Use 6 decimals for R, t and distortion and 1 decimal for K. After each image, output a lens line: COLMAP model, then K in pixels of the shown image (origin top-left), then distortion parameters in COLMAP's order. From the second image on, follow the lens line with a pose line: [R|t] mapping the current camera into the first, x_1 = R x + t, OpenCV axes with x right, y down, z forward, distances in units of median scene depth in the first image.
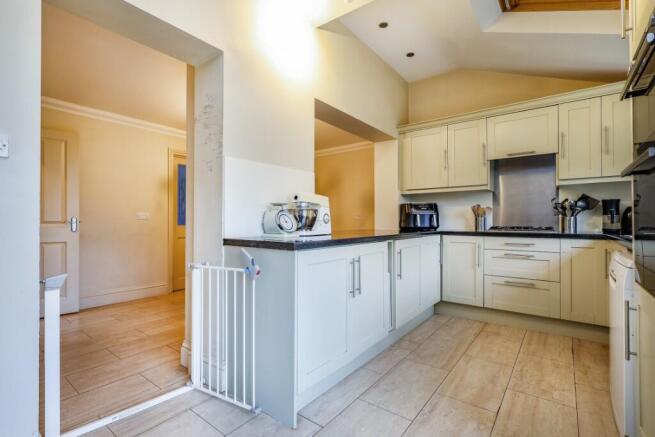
lens RADIAL K [[303.3, 0, 327.9], [0, 303.3, 219.3], [0, 0, 1]] dist [0.000759, 0.001887]
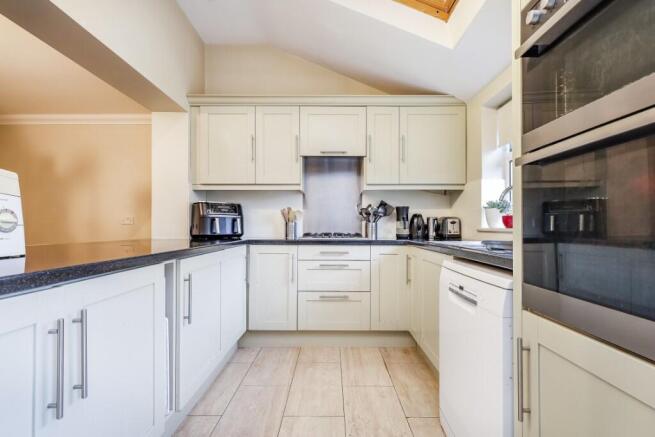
lens RADIAL K [[303.3, 0, 328.2], [0, 303.3, 223.7], [0, 0, 1]] dist [0.000759, 0.001887]
pose [[0.795672, 0.008068, 0.605674, 0.077579], [-0.005639, 0.999967, -0.005913, 0.001825], [-0.605702, 0.001289, 0.795691, 0.295665]]
